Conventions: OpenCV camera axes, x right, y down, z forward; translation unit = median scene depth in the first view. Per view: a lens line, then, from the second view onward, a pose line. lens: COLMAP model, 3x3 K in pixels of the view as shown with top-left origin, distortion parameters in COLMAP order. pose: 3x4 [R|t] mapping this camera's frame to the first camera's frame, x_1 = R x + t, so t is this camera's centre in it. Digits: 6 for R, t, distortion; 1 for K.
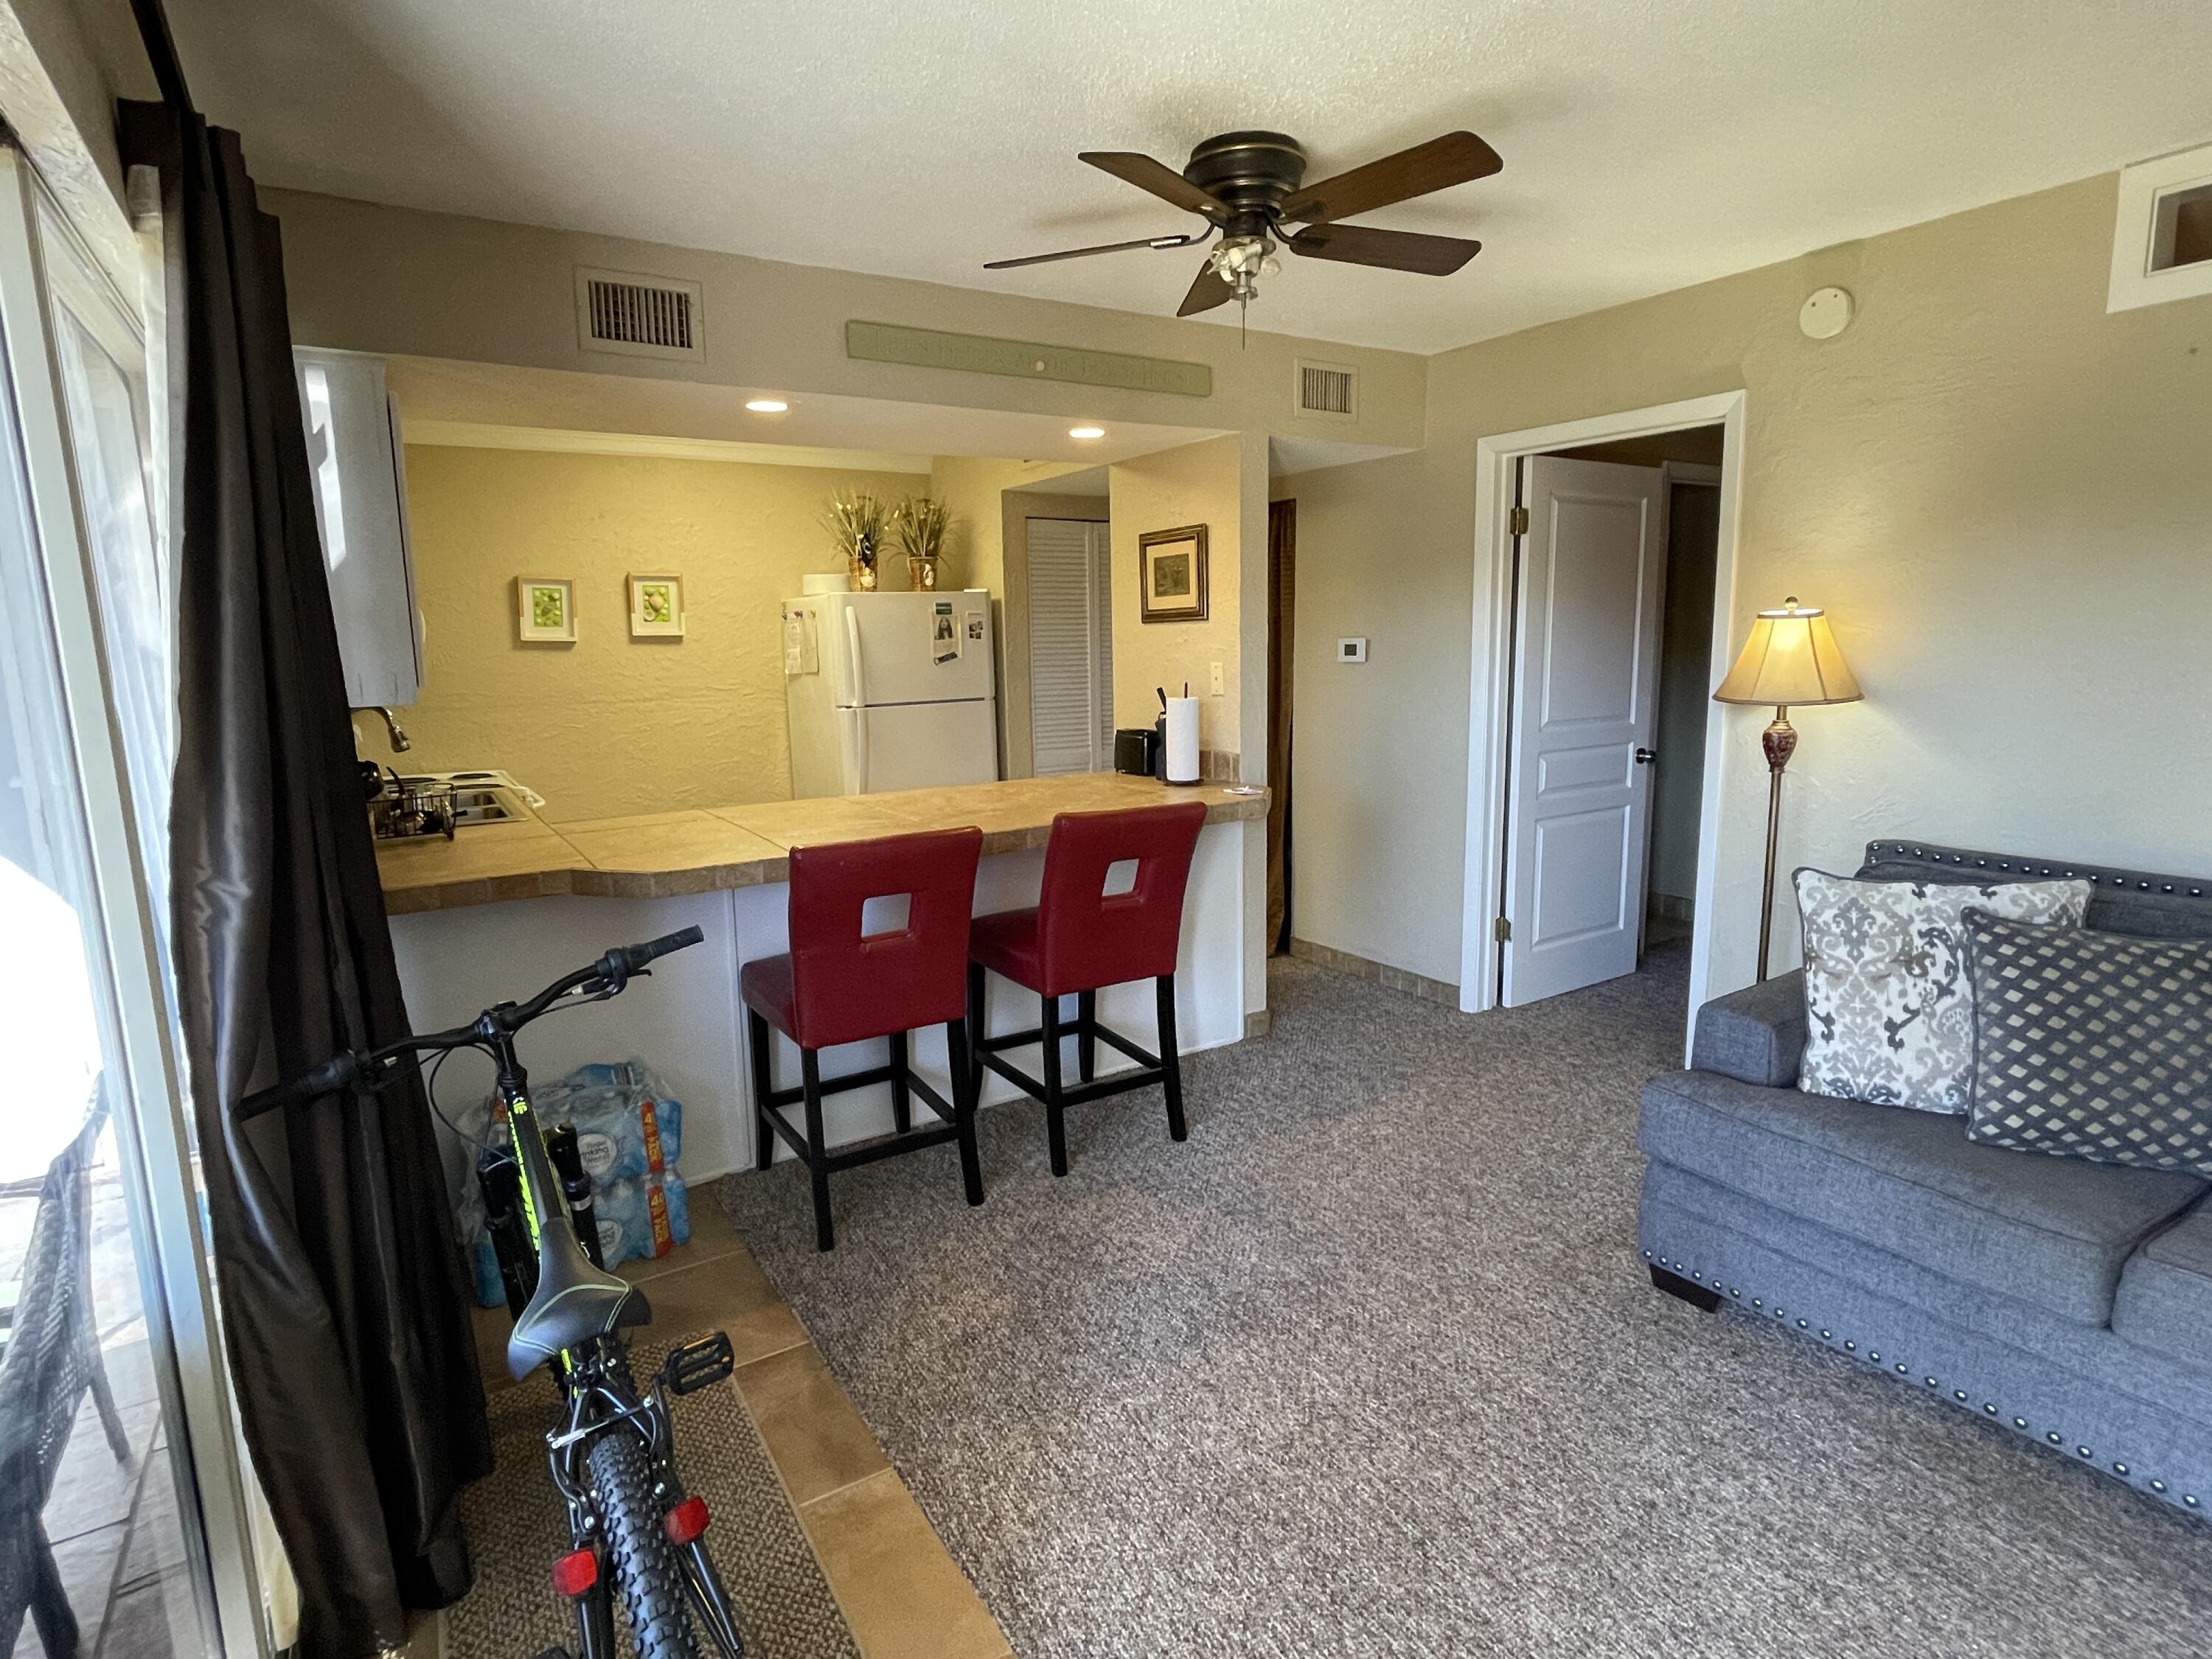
lens RADIAL K [[1157.6, 0, 1079.2], [0, 1157.6, 820.5], [0, 0, 1]] dist [-0.007533, 0.001727]
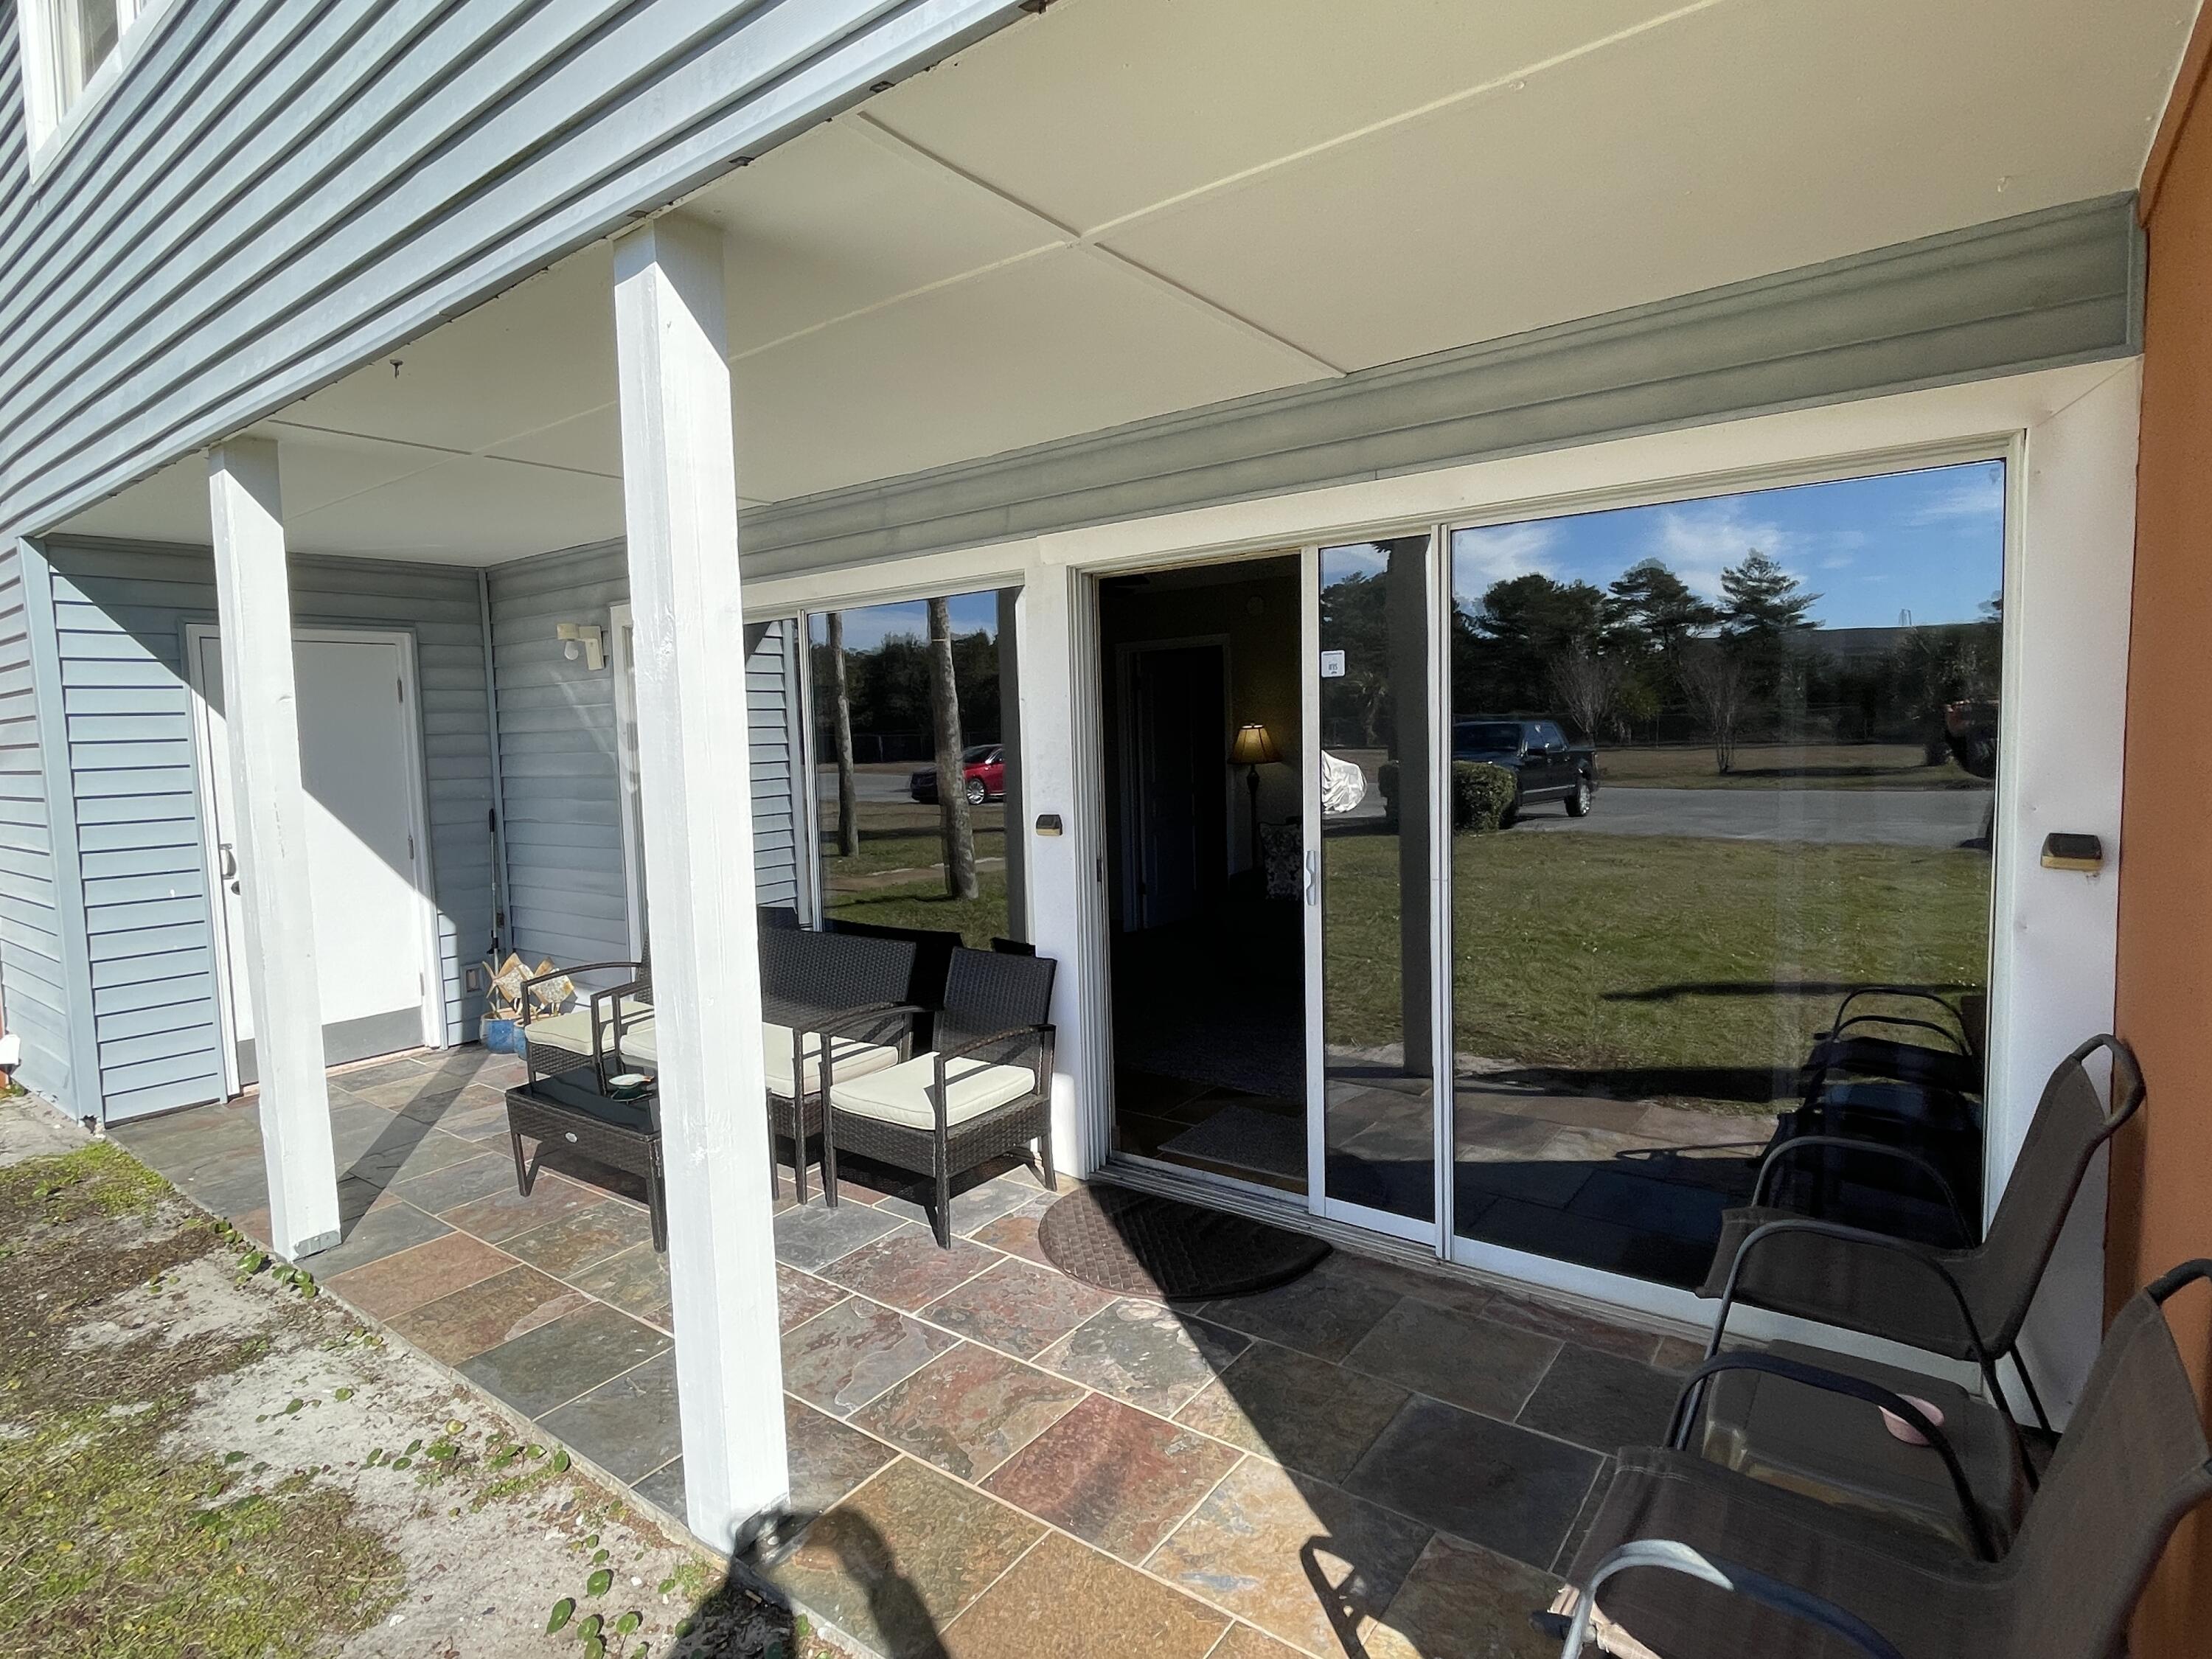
lens RADIAL K [[1157.6, 0, 1079.2], [0, 1157.6, 820.5], [0, 0, 1]] dist [-0.007533, 0.001727]
pose [[0.933867, -0.034959, 0.355908, -0.735677], [0.068669, 0.994221, -0.082523, 0.236593], [-0.350966, 0.101505, 0.930870, -1.378180]]
